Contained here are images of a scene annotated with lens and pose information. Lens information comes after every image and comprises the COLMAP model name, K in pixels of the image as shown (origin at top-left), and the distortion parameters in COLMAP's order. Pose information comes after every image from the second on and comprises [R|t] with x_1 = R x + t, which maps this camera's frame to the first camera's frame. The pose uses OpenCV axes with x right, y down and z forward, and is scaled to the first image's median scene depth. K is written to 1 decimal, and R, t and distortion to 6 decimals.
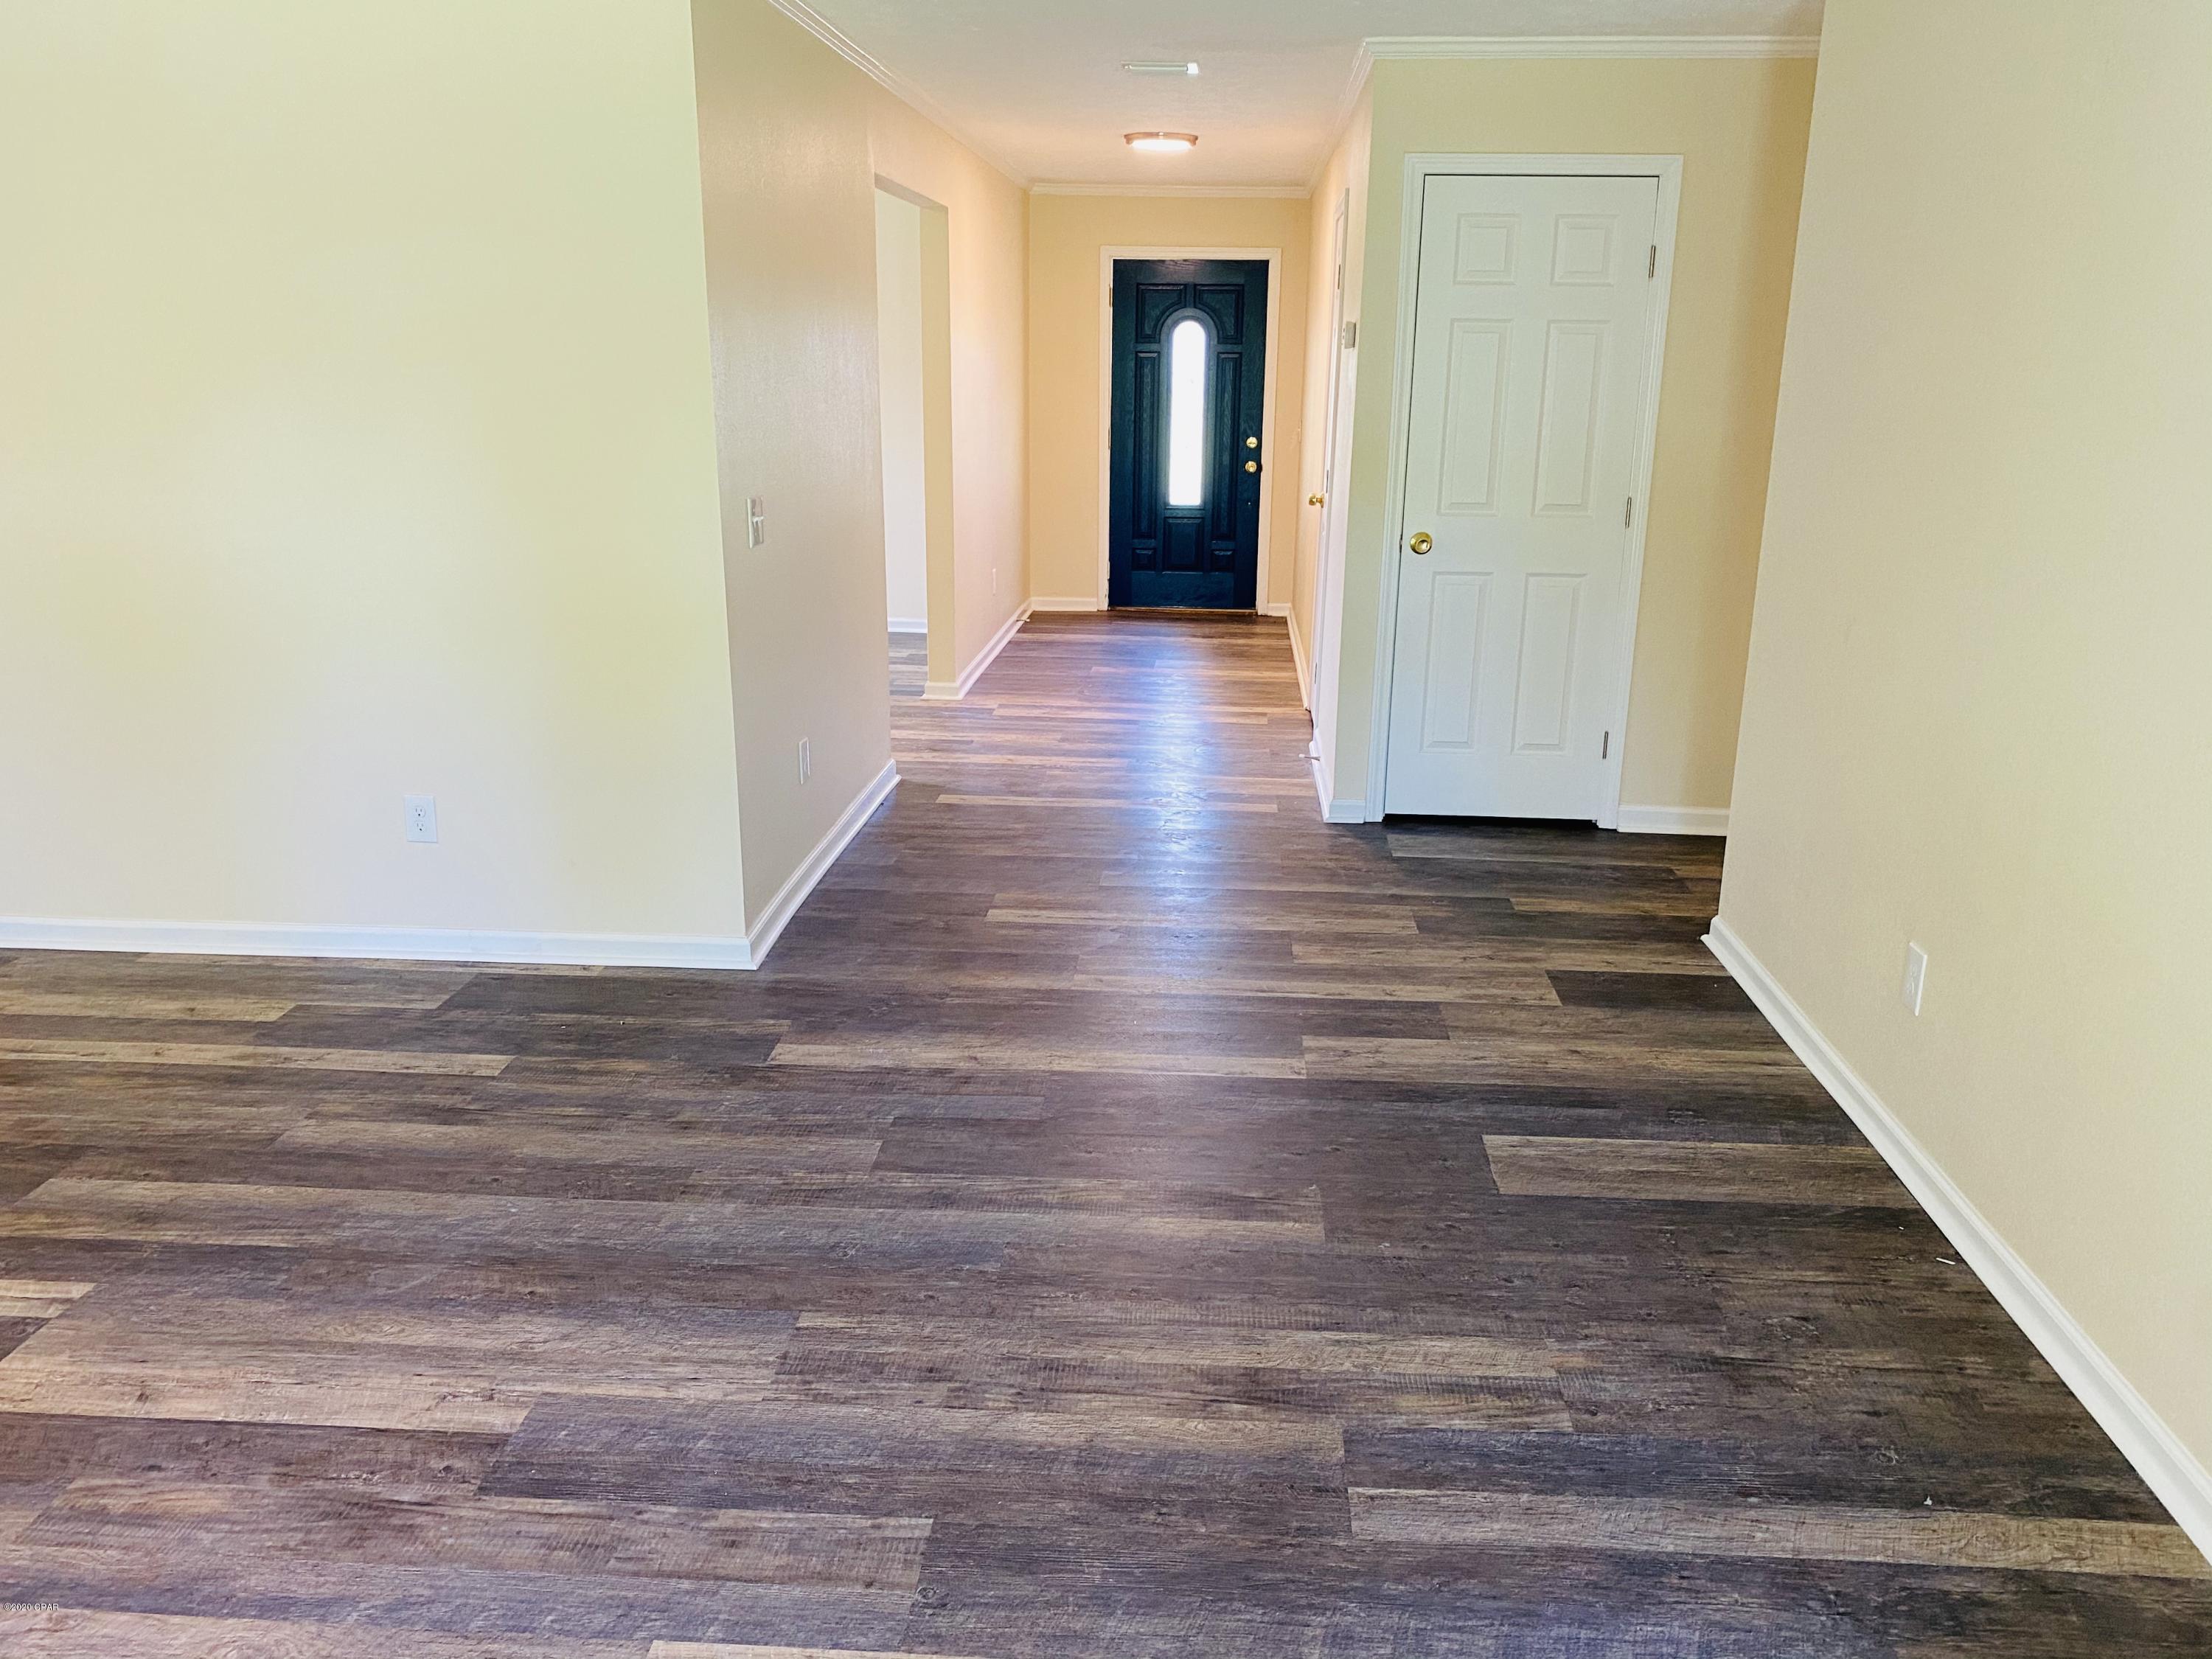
lens RADIAL K [[1691.1, 0, 1114.8], [0, 1691.1, 825.5], [0, 0, 1]] dist [0.024800, -0.011768]
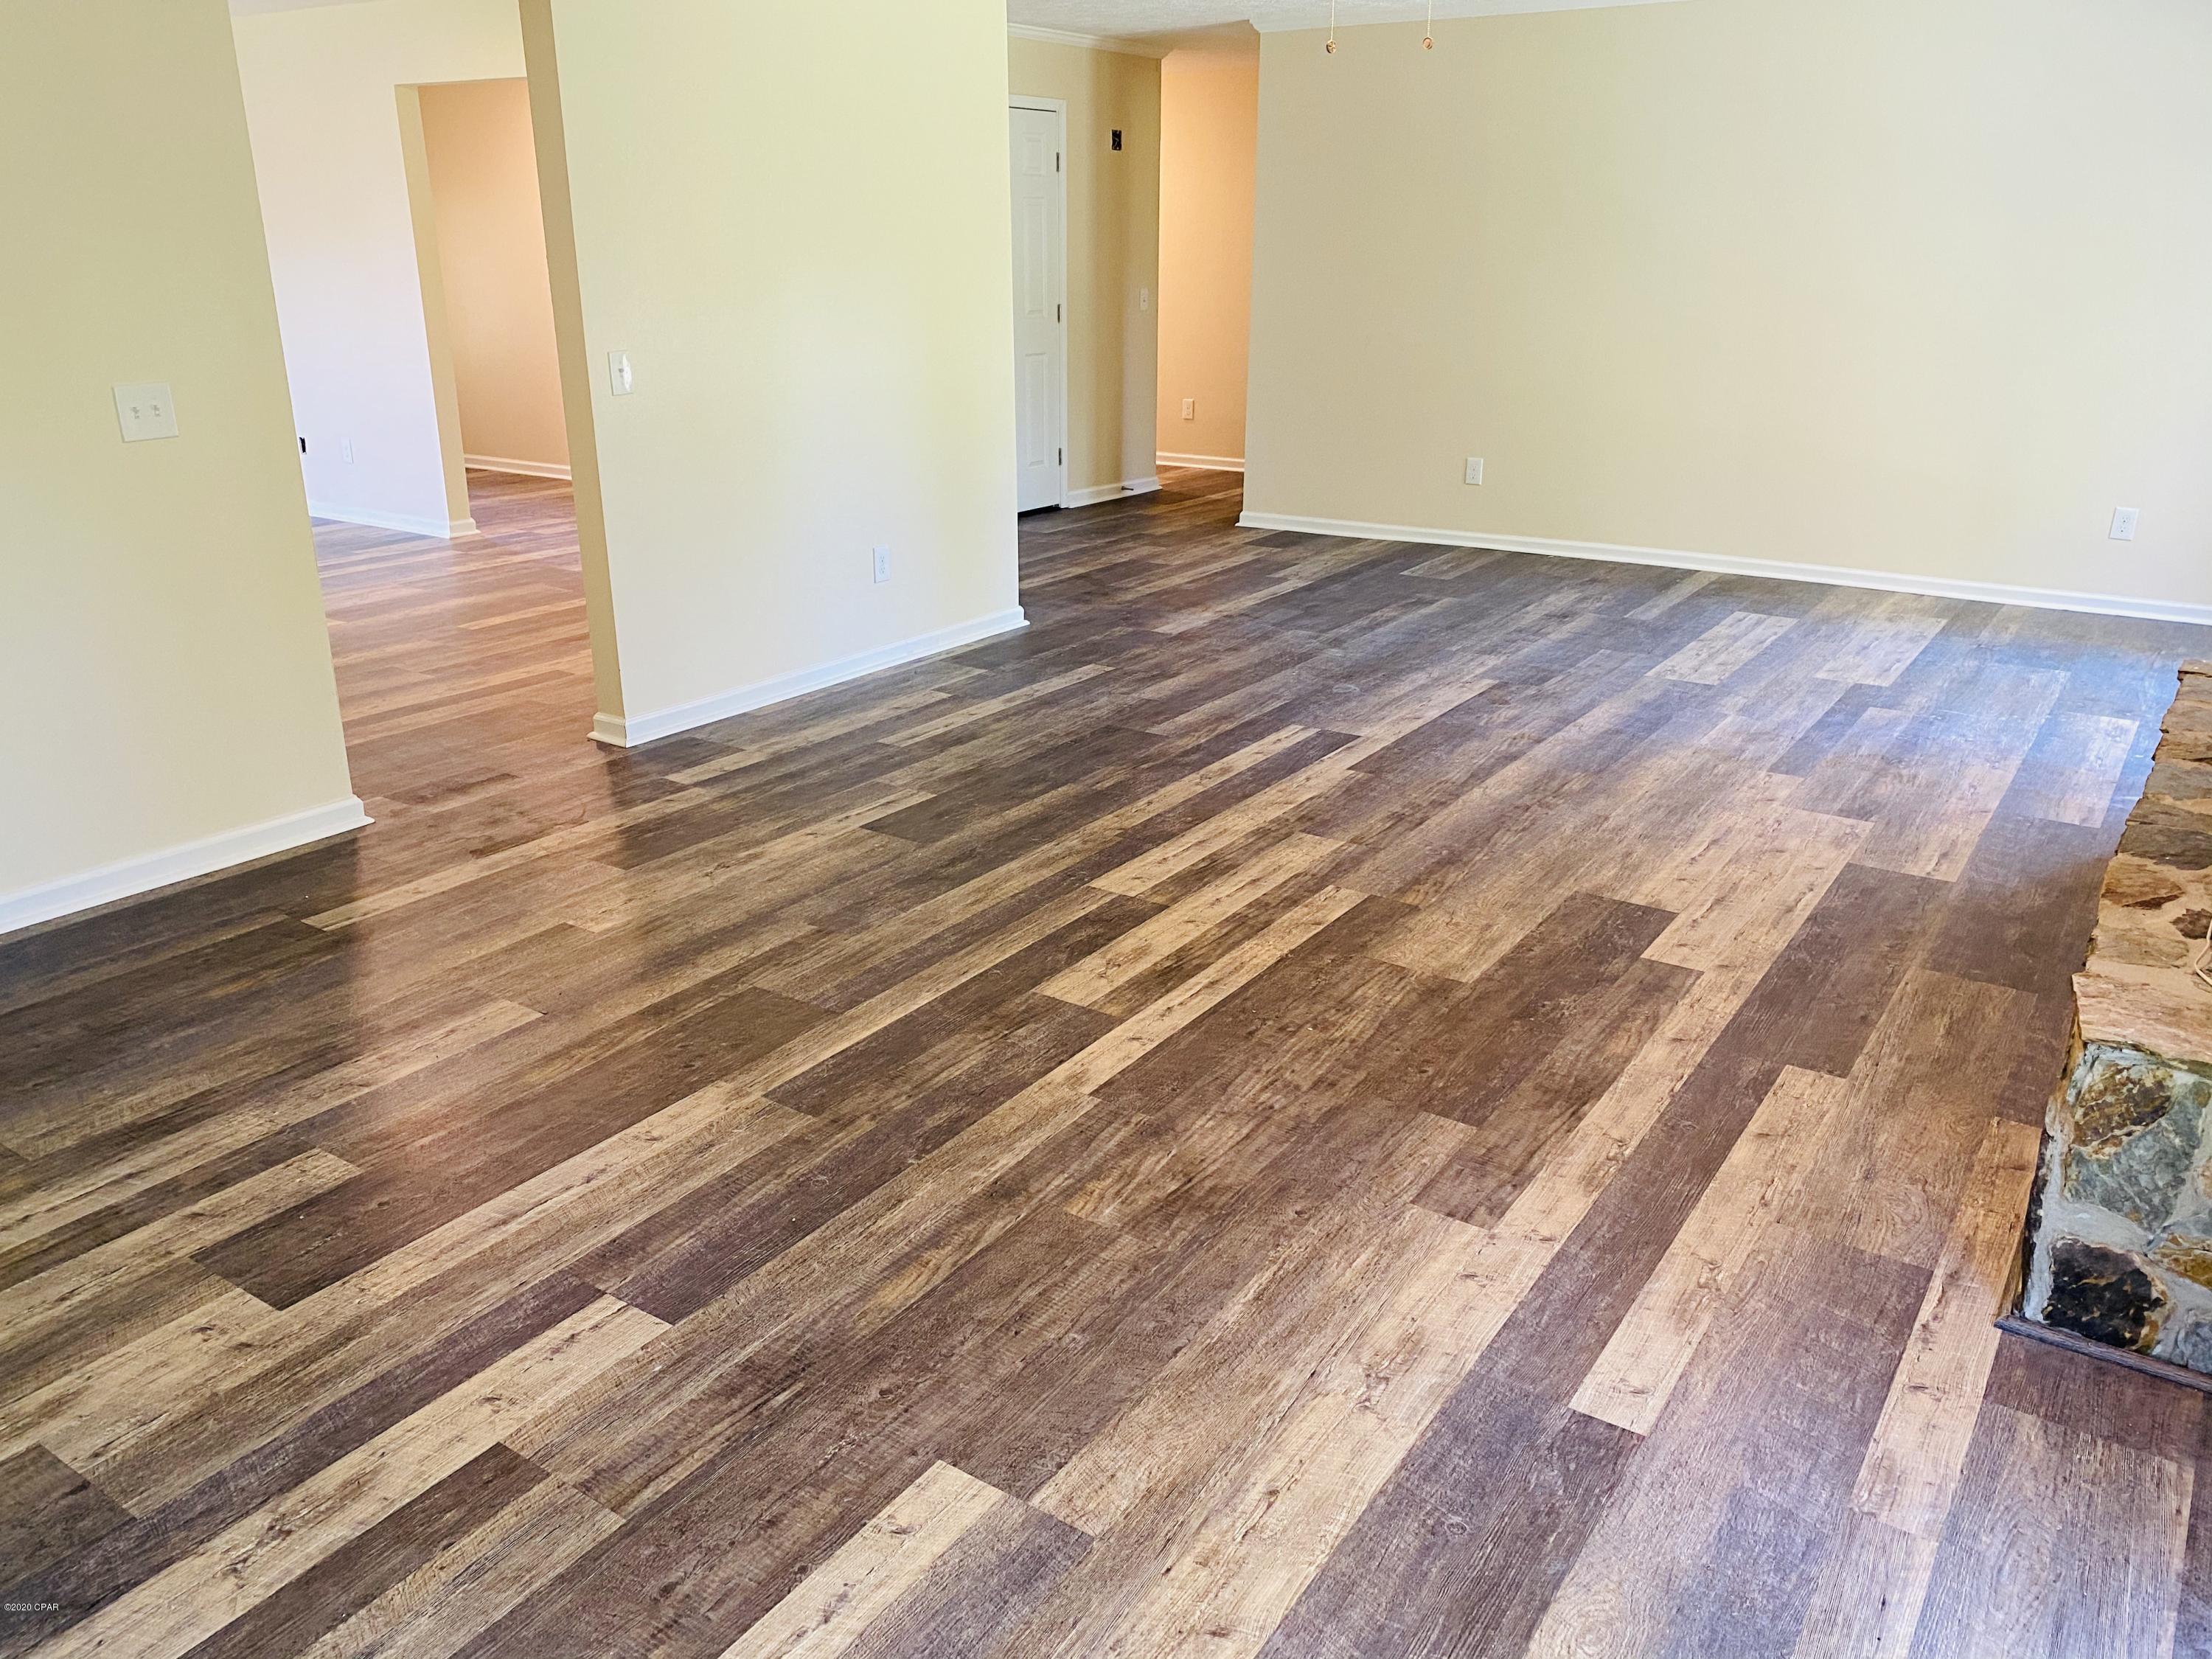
lens RADIAL K [[1691.1, 0, 1114.8], [0, 1691.1, 825.5], [0, 0, 1]] dist [0.024800, -0.011768]
pose [[0.507352, -0.302127, 0.807040, -1.859189], [0.240763, 0.948928, 0.203887, -0.046612], [-0.827422, 0.090863, 0.554181, 0.106508]]
